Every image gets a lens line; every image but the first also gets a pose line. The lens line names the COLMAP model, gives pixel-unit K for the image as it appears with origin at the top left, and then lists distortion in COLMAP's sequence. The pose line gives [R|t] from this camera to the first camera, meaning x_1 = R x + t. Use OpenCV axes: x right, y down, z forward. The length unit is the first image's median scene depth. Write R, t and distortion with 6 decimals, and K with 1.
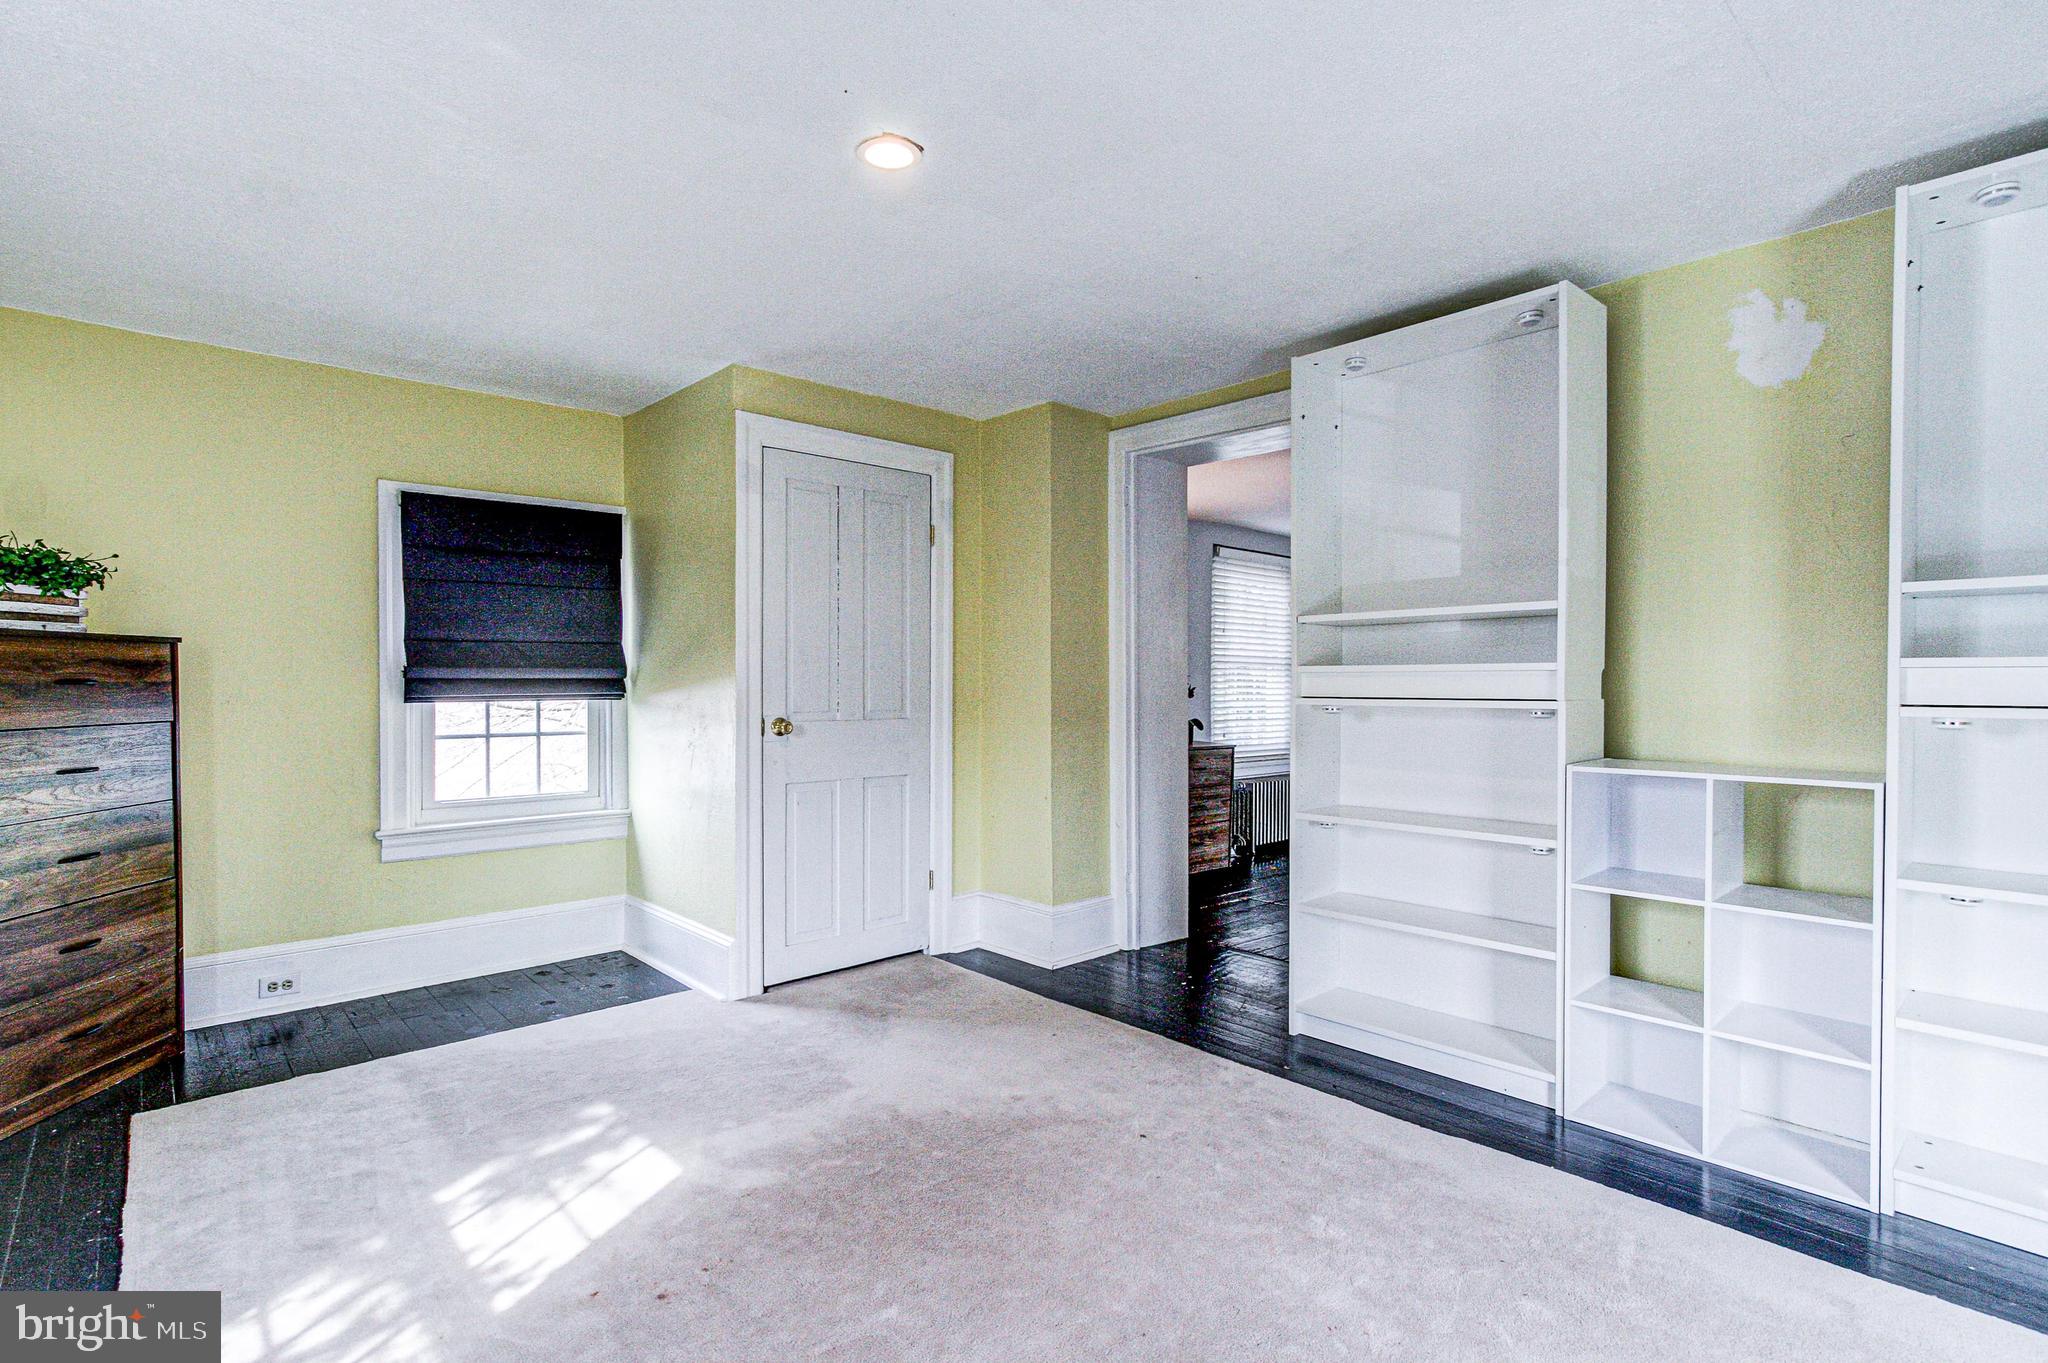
lens RADIAL K [[998.4, 0, 1013.1], [0, 998.4, 697.5], [0, 0, 1]] dist [0.001664, 0.003963]
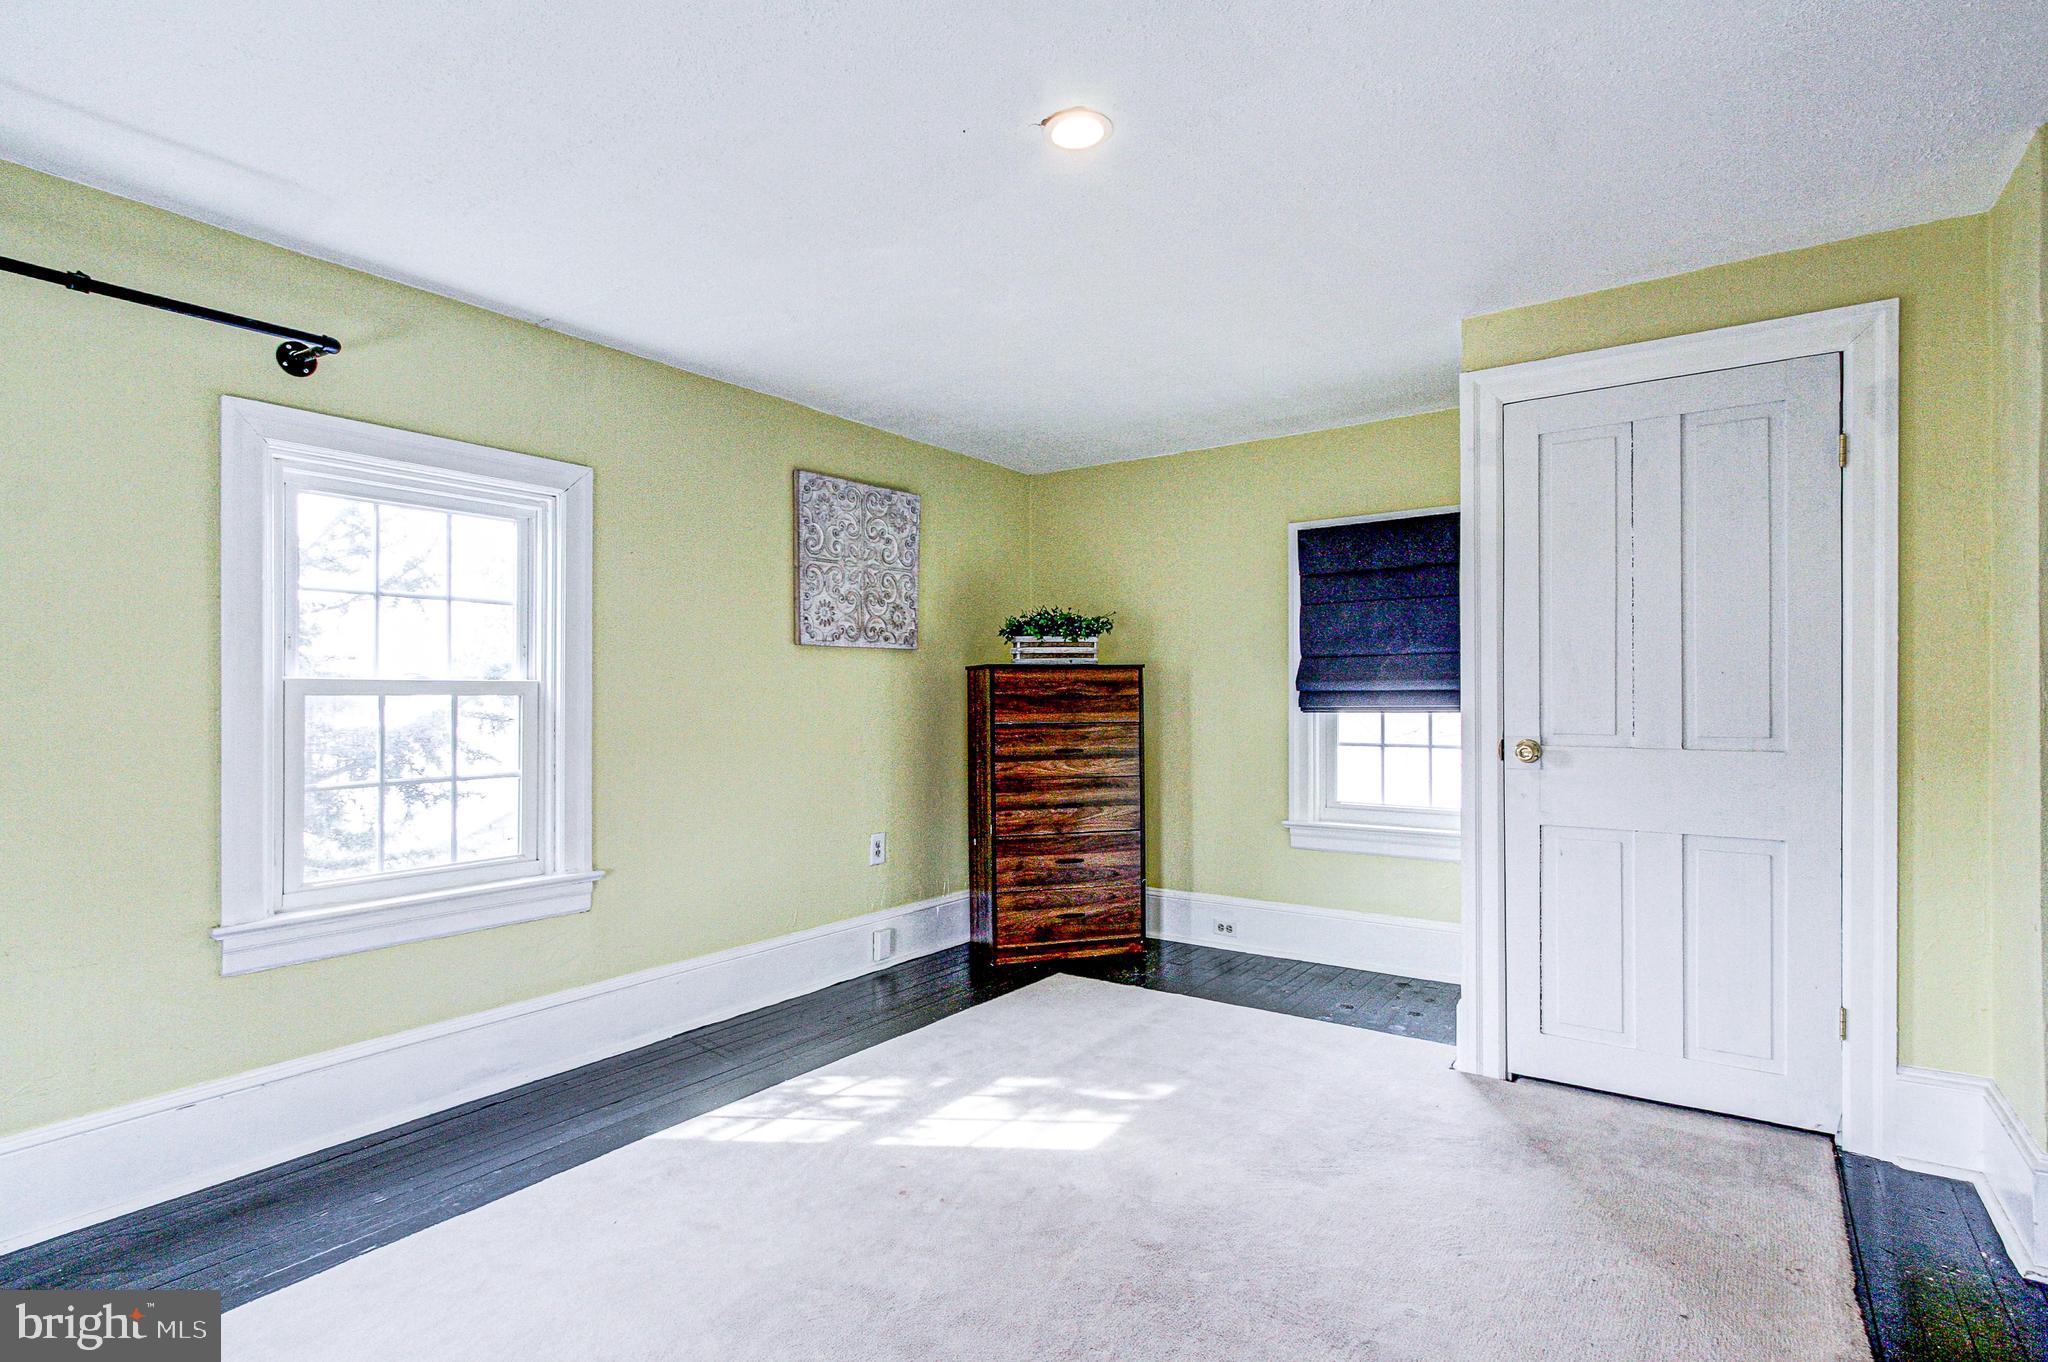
lens RADIAL K [[980.8, 0, 1018.9], [0, 980.8, 695.5], [0, 0, 1]] dist [0.000162, 0.004691]
pose [[0.222484, 0.000866, -0.974936, 0.459816], [-0.011198, 0.999936, -0.001668, -0.009365], [0.974872, 0.011288, 0.222480, 0.461183]]
